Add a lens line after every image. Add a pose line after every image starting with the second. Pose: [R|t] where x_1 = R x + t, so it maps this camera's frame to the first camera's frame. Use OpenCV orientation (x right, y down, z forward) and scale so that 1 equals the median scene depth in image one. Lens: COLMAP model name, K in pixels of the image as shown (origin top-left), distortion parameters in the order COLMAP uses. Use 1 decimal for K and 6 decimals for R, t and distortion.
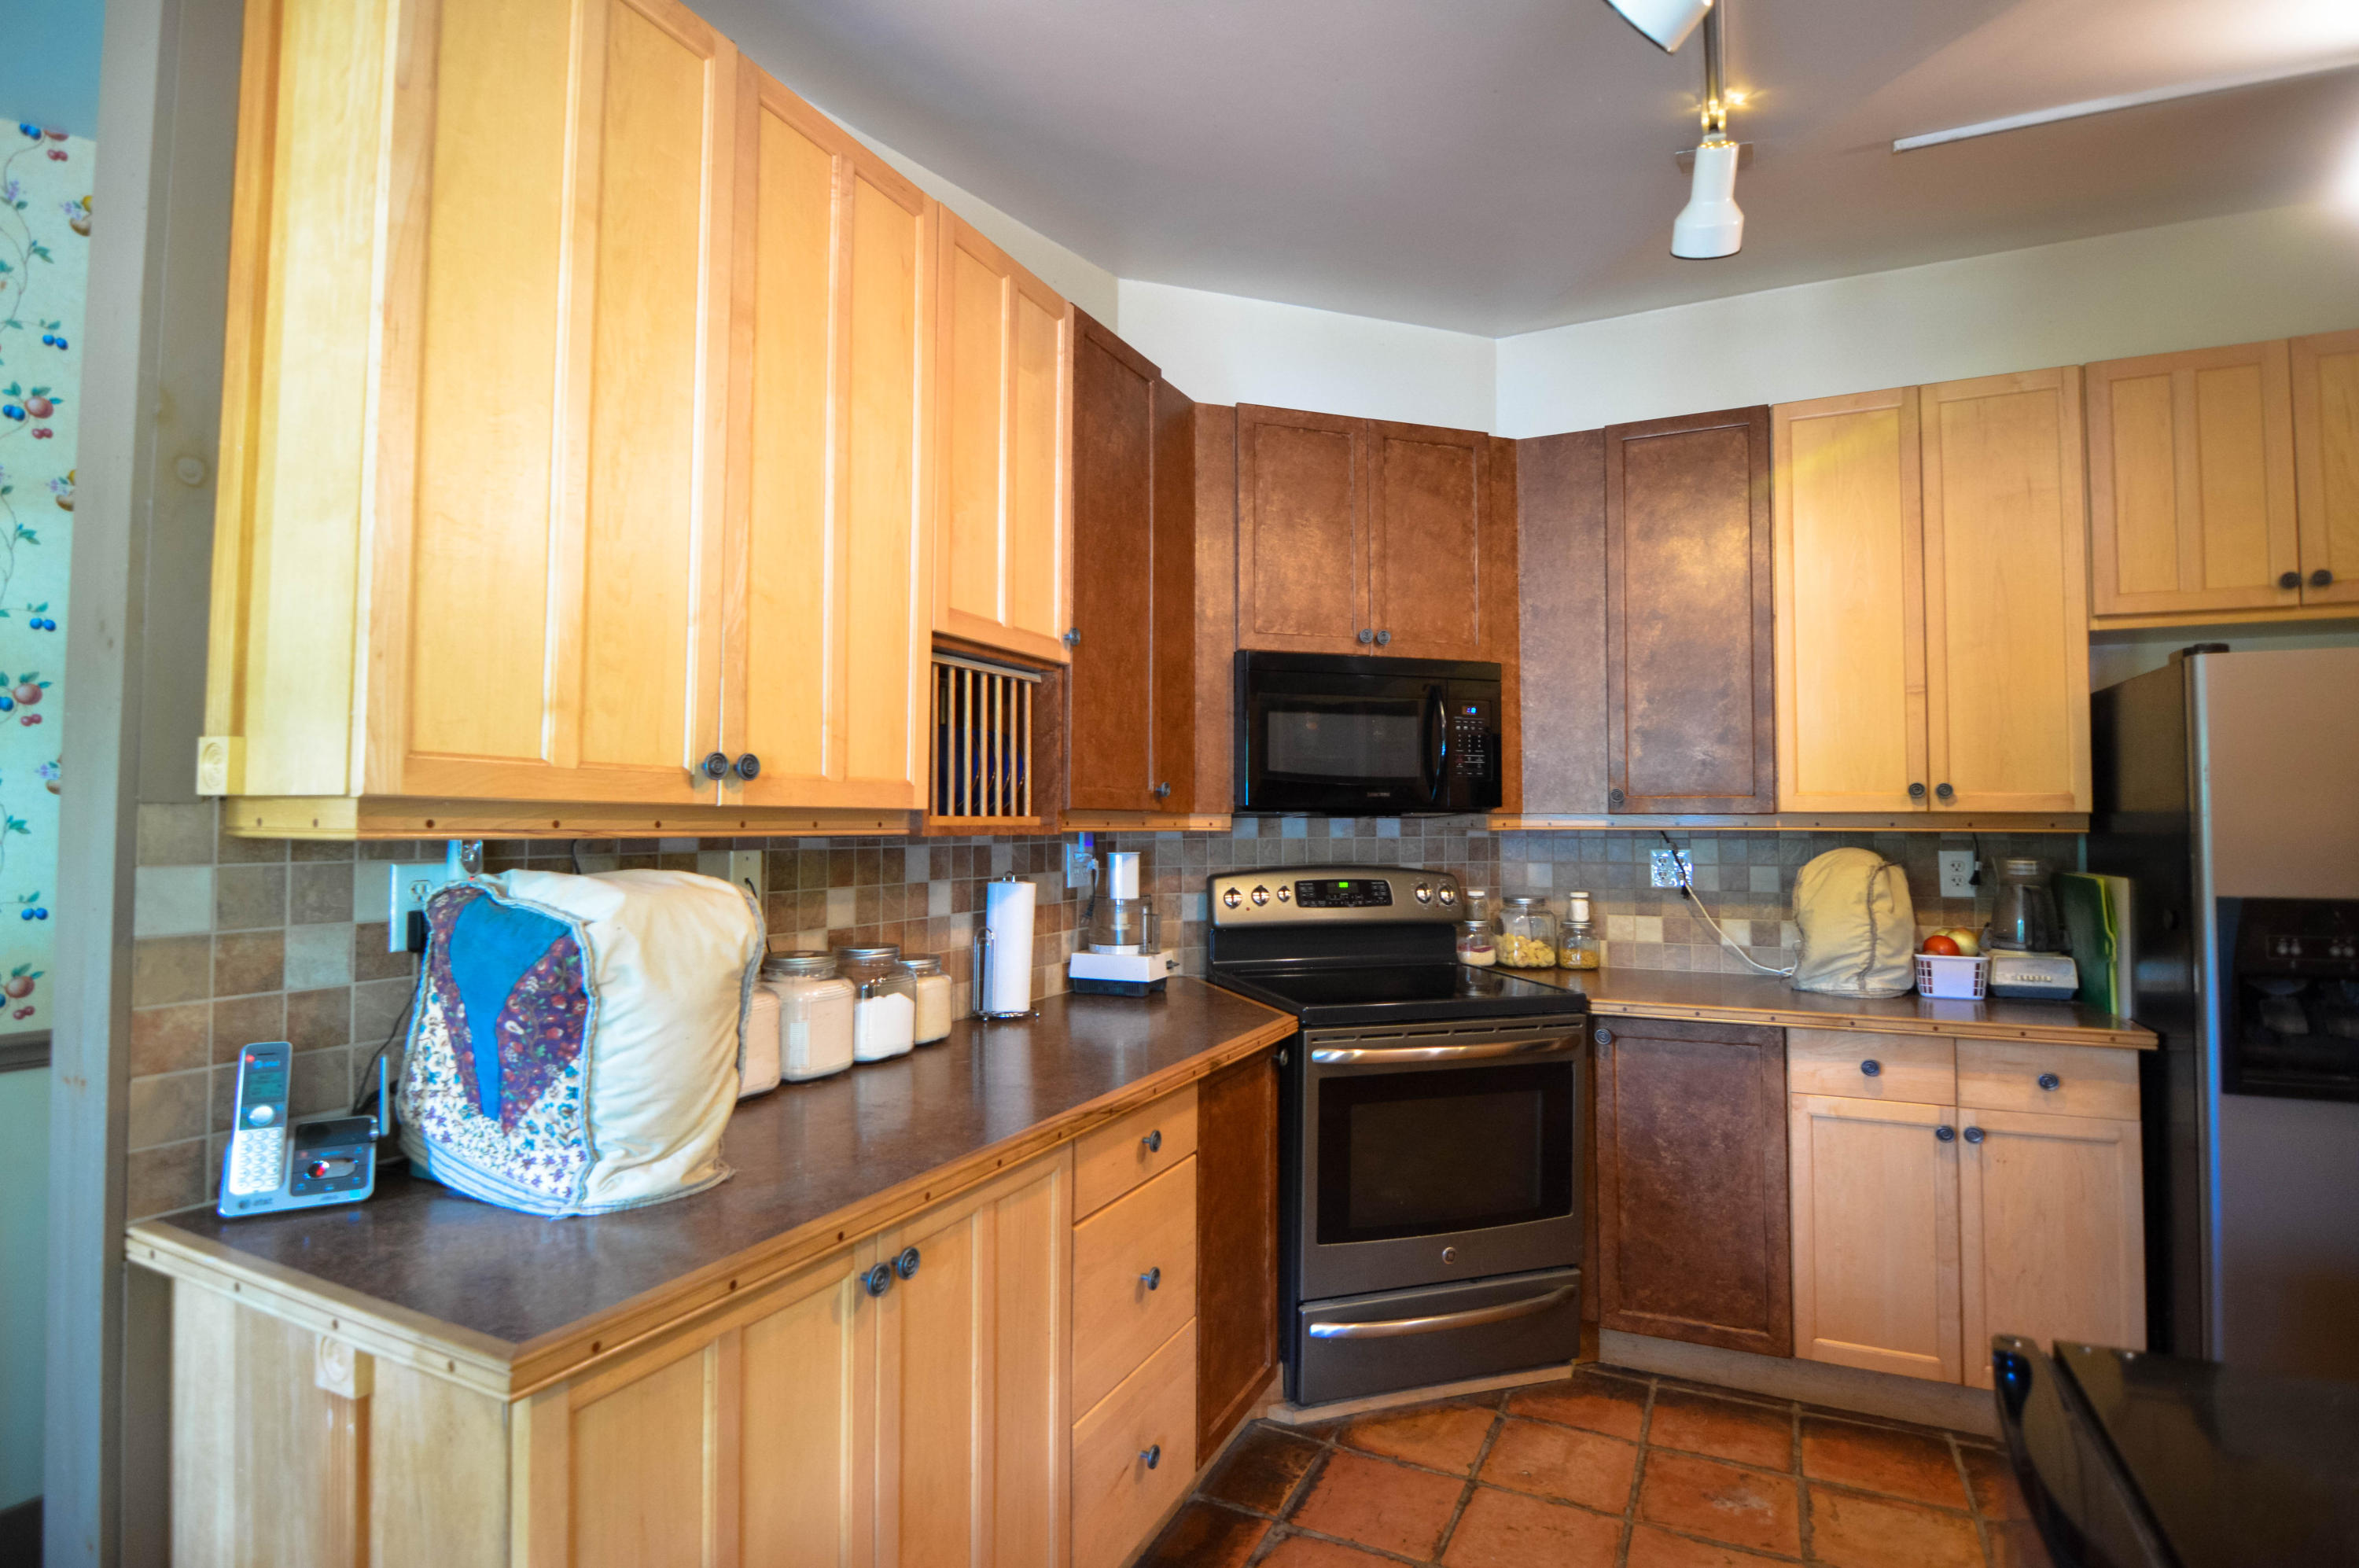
lens RADIAL K [[1156.6, 0, 1174.7], [0, 1156.6, 775.9], [0, 0, 1]] dist [-0.003065, -0.013677]
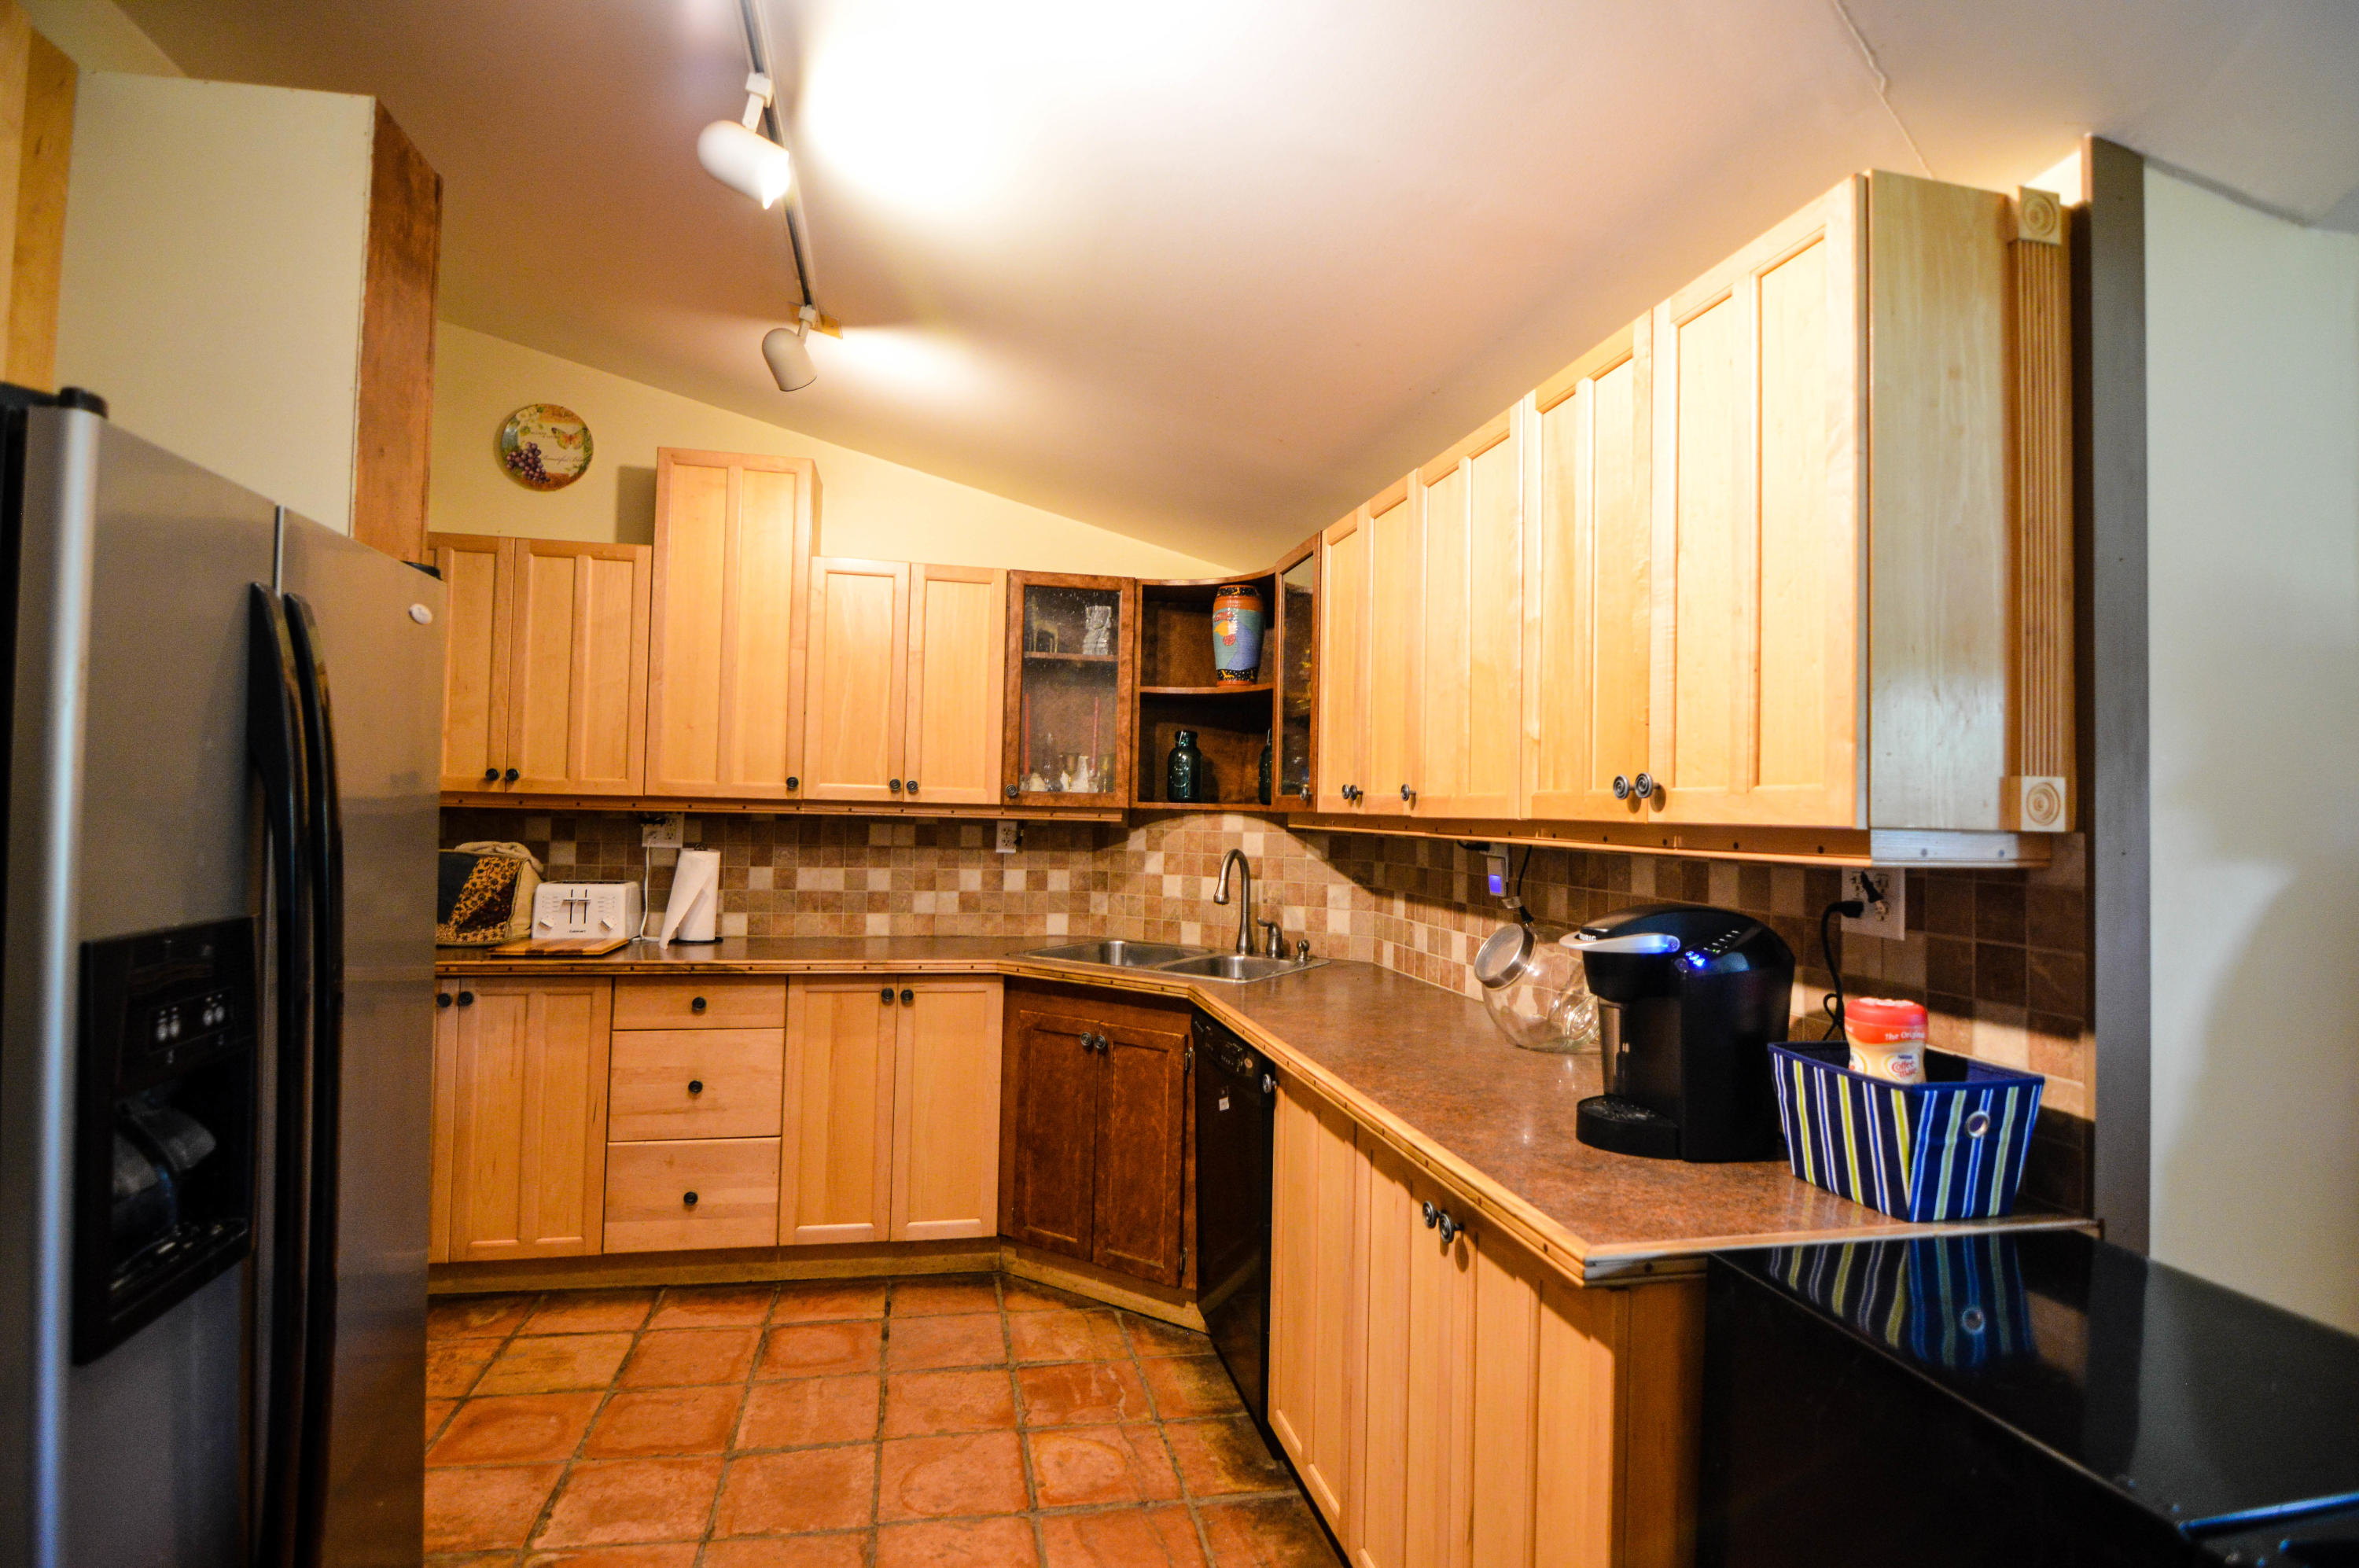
lens RADIAL K [[1156.6, 0, 1174.7], [0, 1156.6, 775.9], [0, 0, 1]] dist [-0.003065, -0.013677]
pose [[-0.615142, 0.006162, 0.788392, 0.194129], [-0.052479, 0.997432, -0.048743, 0.026273], [-0.786668, -0.071358, -0.613239, 0.659271]]
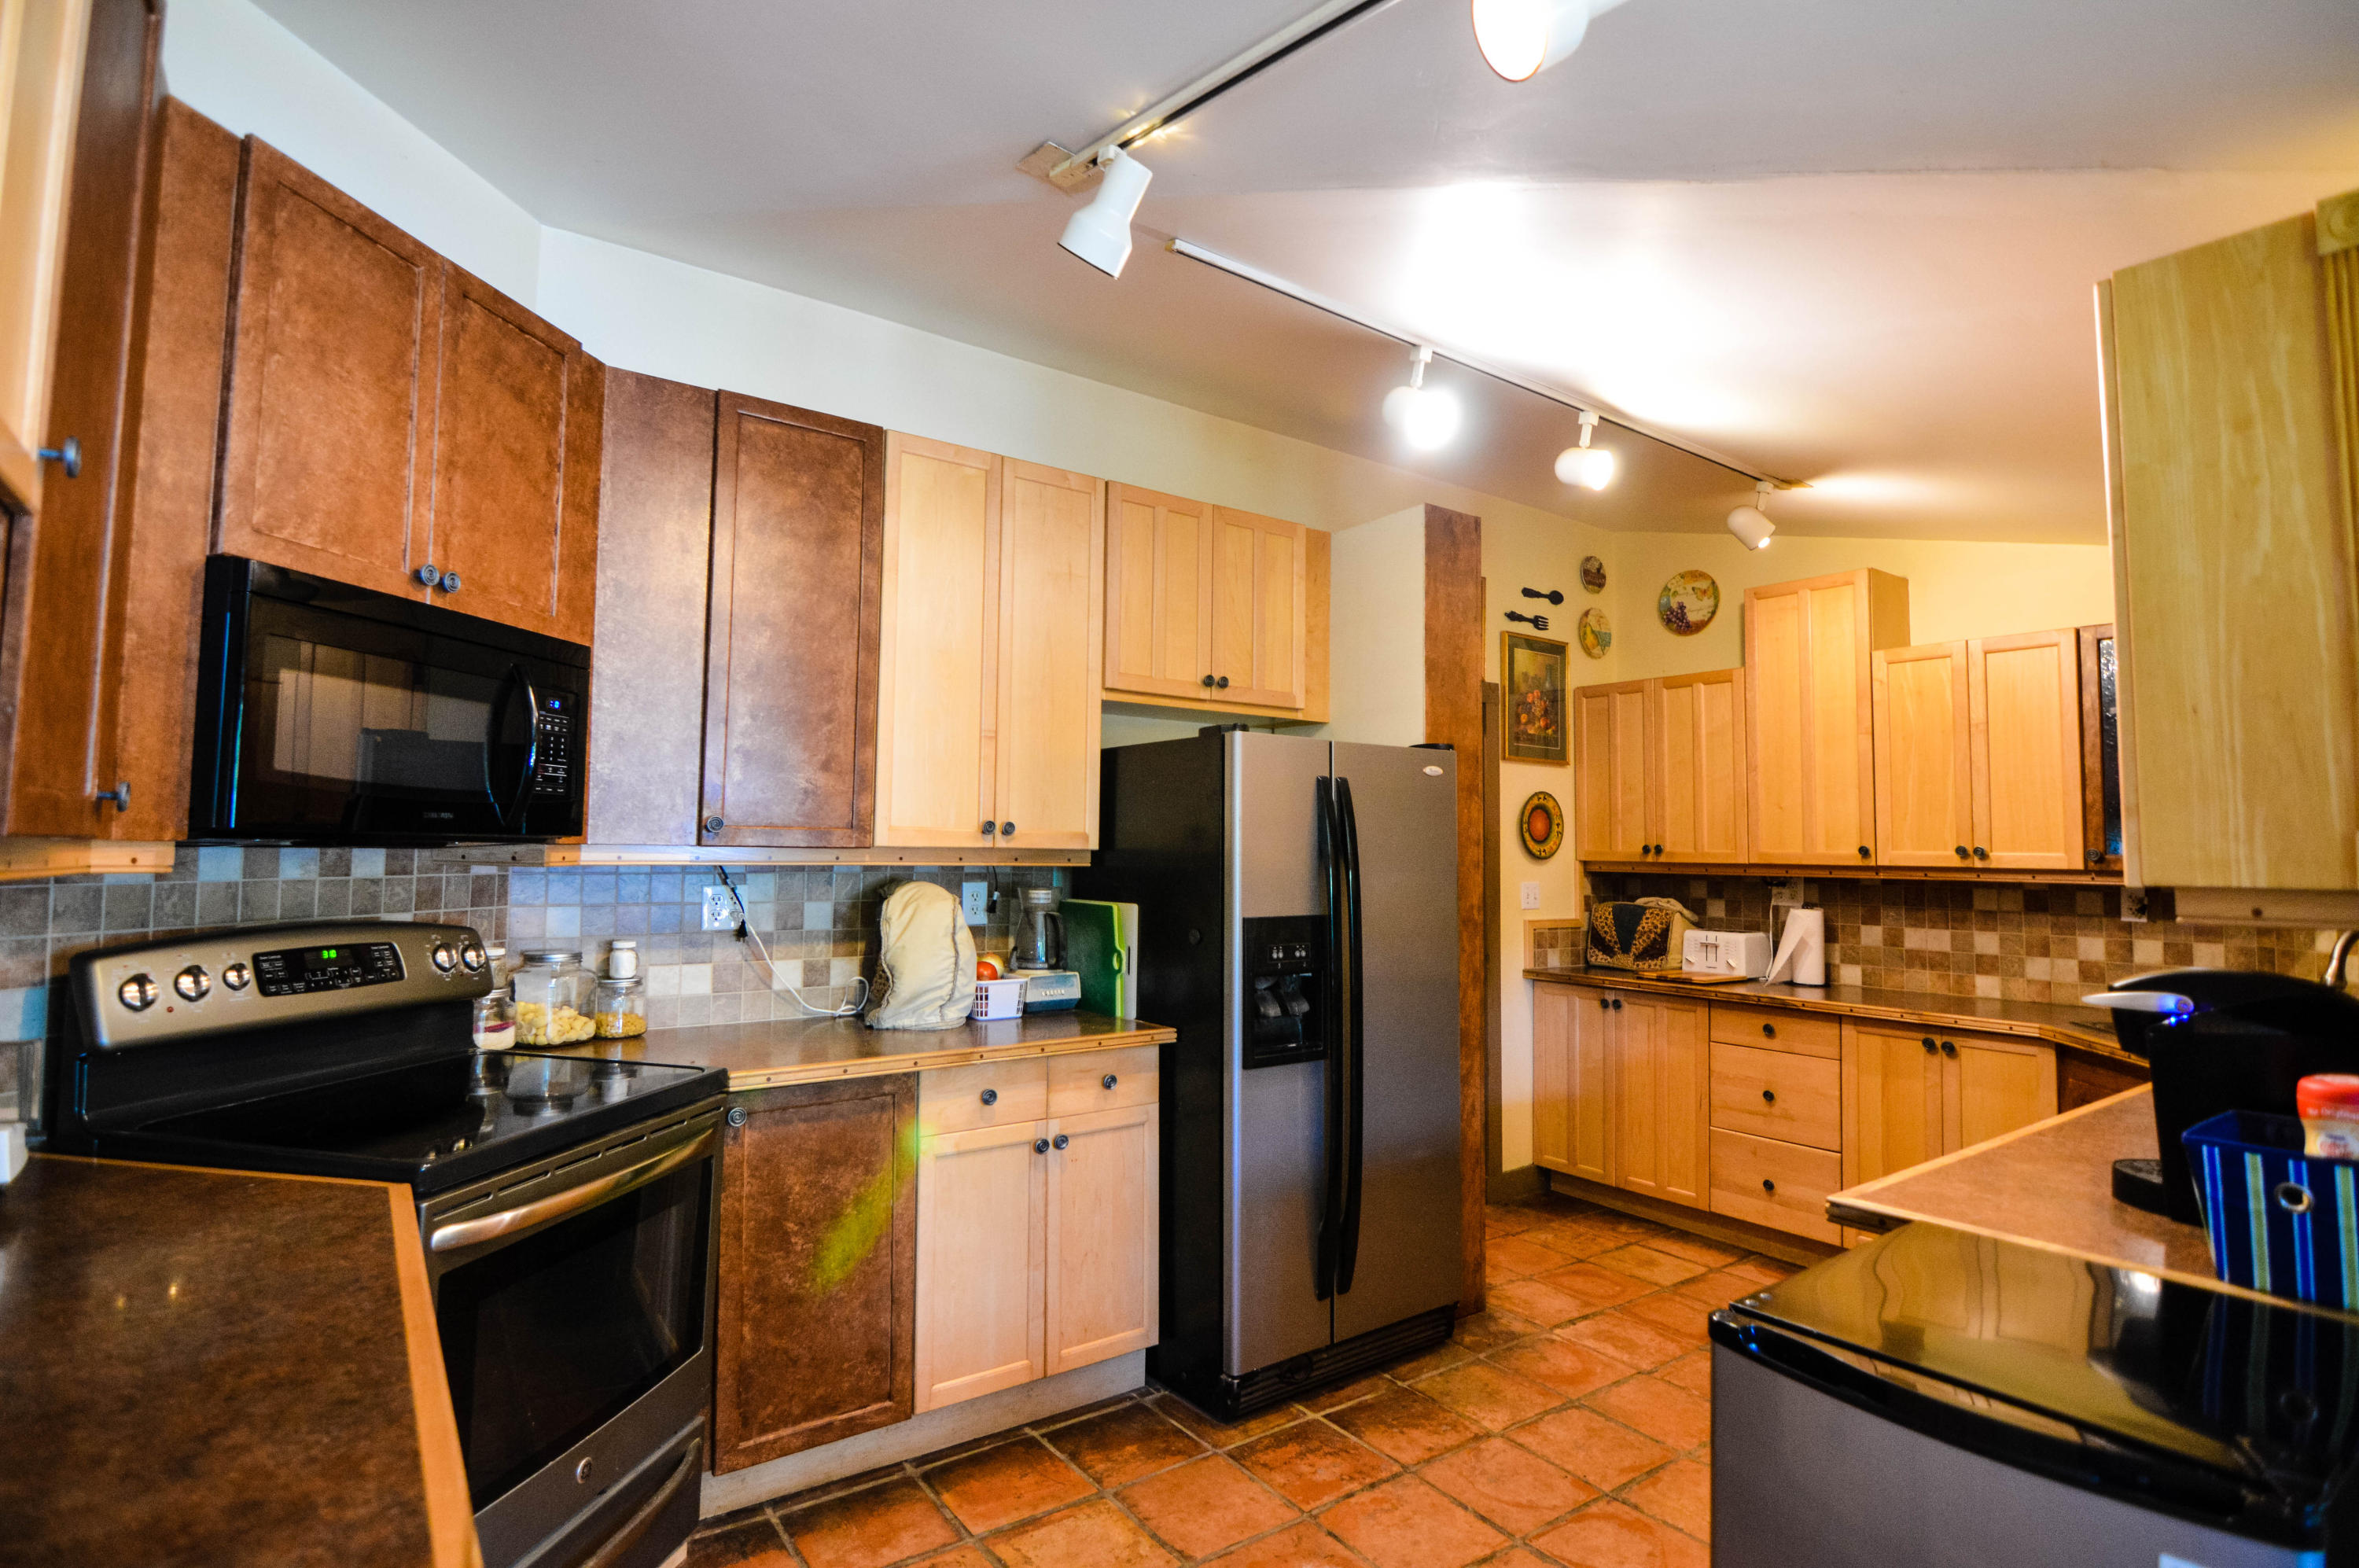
lens RADIAL K [[1156.6, 0, 1174.7], [0, 1156.6, 775.9], [0, 0, 1]] dist [-0.003065, -0.013677]
pose [[0.476314, 0.060556, 0.877188, -0.205741], [-0.044125, 0.998015, -0.044937, 0.004824], [-0.878167, -0.017302, 0.478040, 0.310571]]
